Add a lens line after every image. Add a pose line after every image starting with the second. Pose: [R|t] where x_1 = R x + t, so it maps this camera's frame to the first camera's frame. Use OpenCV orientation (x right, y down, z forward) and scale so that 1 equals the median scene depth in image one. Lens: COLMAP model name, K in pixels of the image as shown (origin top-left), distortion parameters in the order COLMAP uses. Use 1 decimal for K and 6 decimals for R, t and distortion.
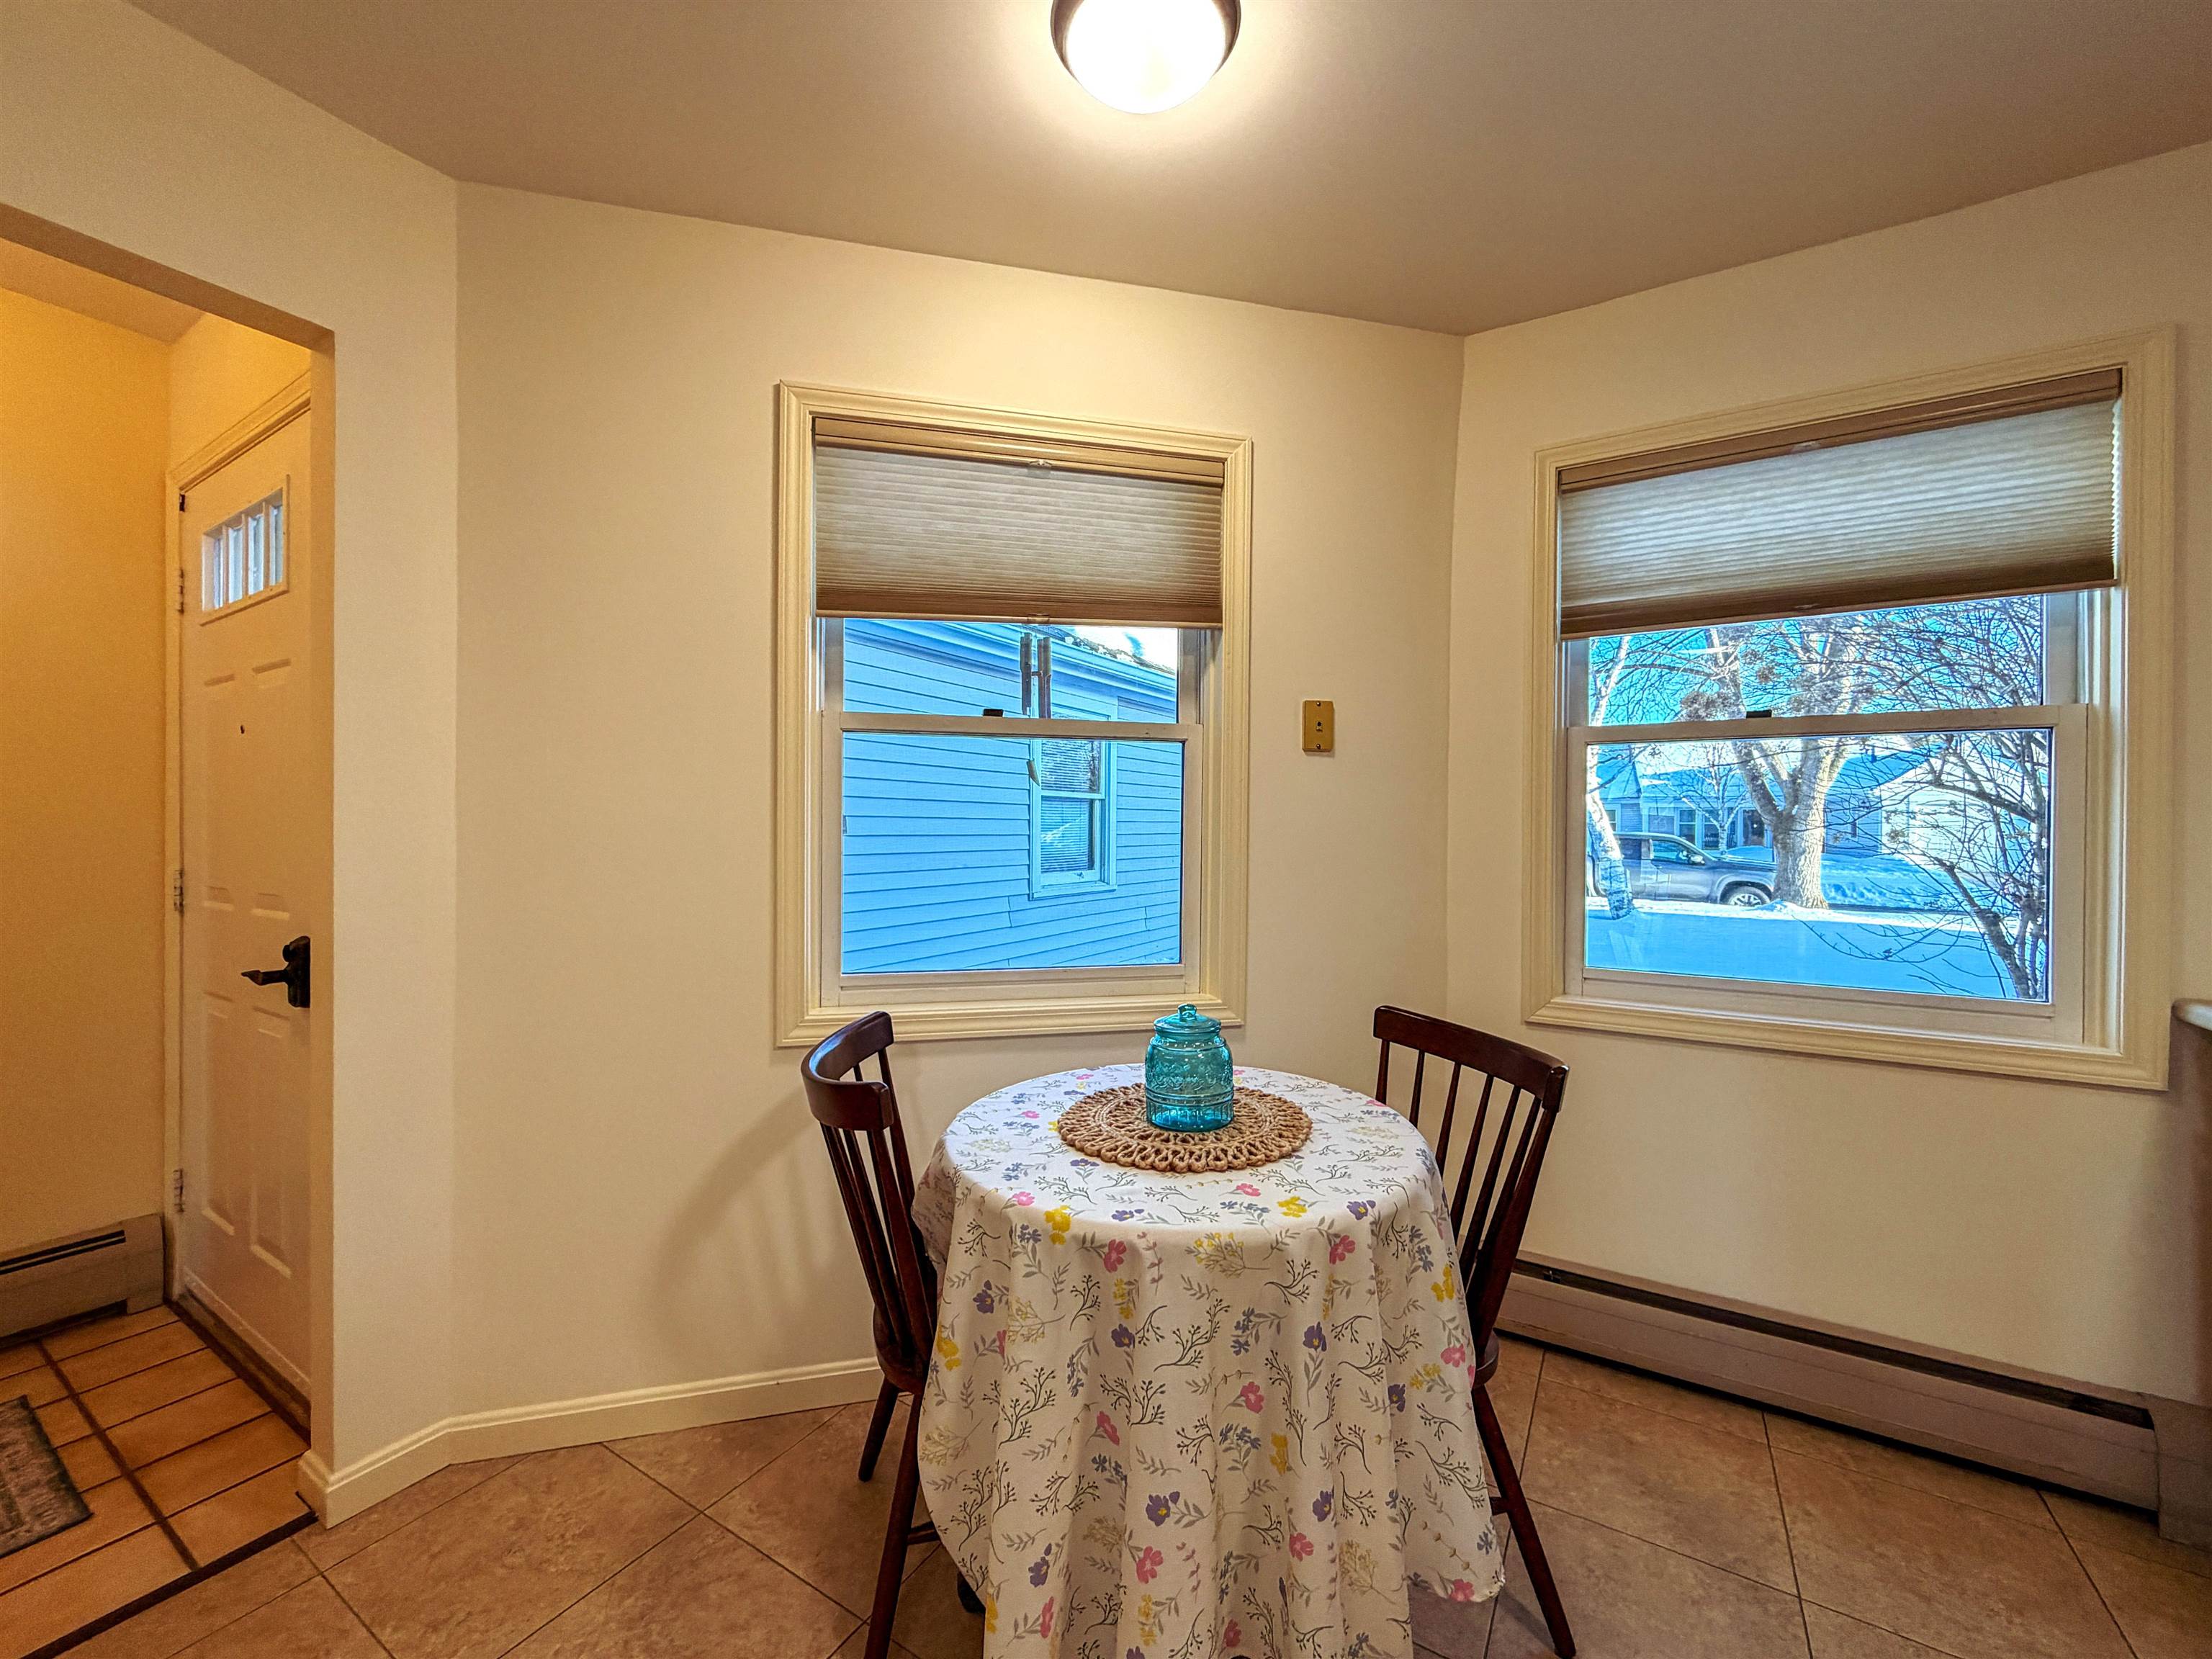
lens RADIAL K [[883.8, 0, 1106.0], [0, 883.8, 829.5], [0, 0, 1]] dist [0.023048, 0.000015]
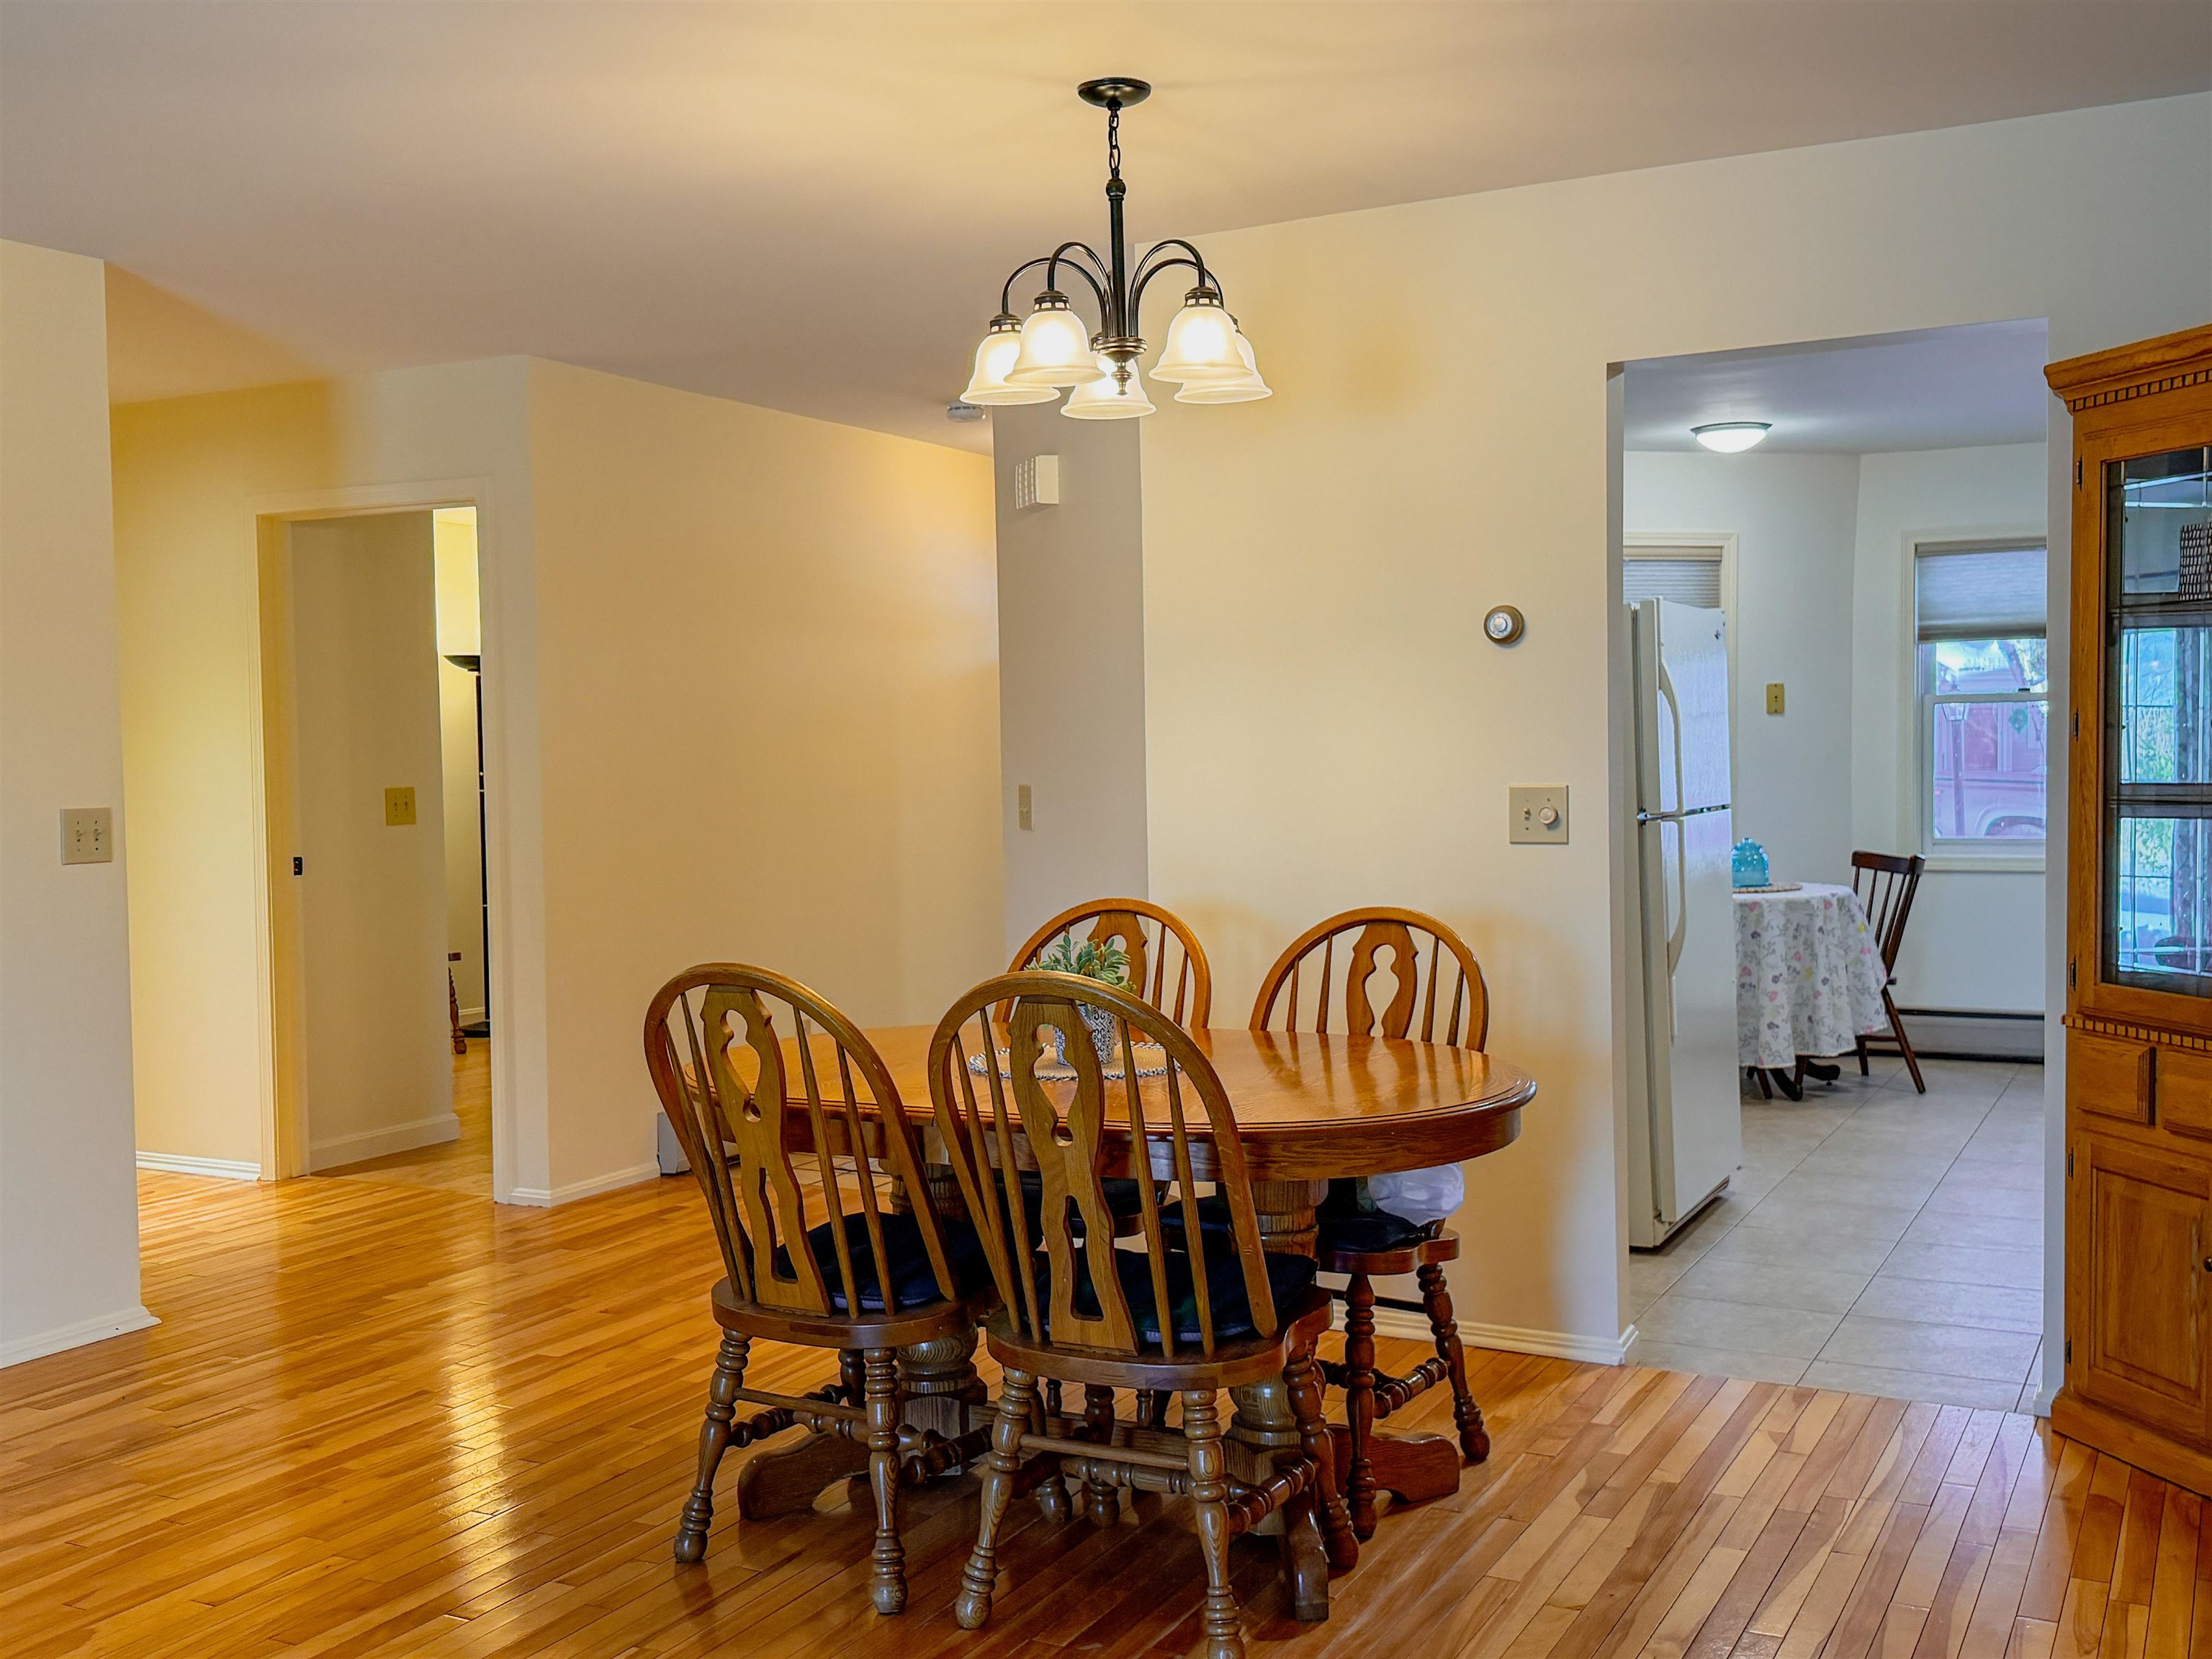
lens RADIAL K [[2226.5, 0, 1106.0], [0, 2226.5, 829.5], [0, 0, 1]] dist [0.148324, 0.000077]
pose [[0.996489, -0.027354, 0.079127, -1.855085], [0.024713, 0.999111, 0.034156, -0.061261], [-0.079991, -0.032081, 0.996279, -4.291127]]
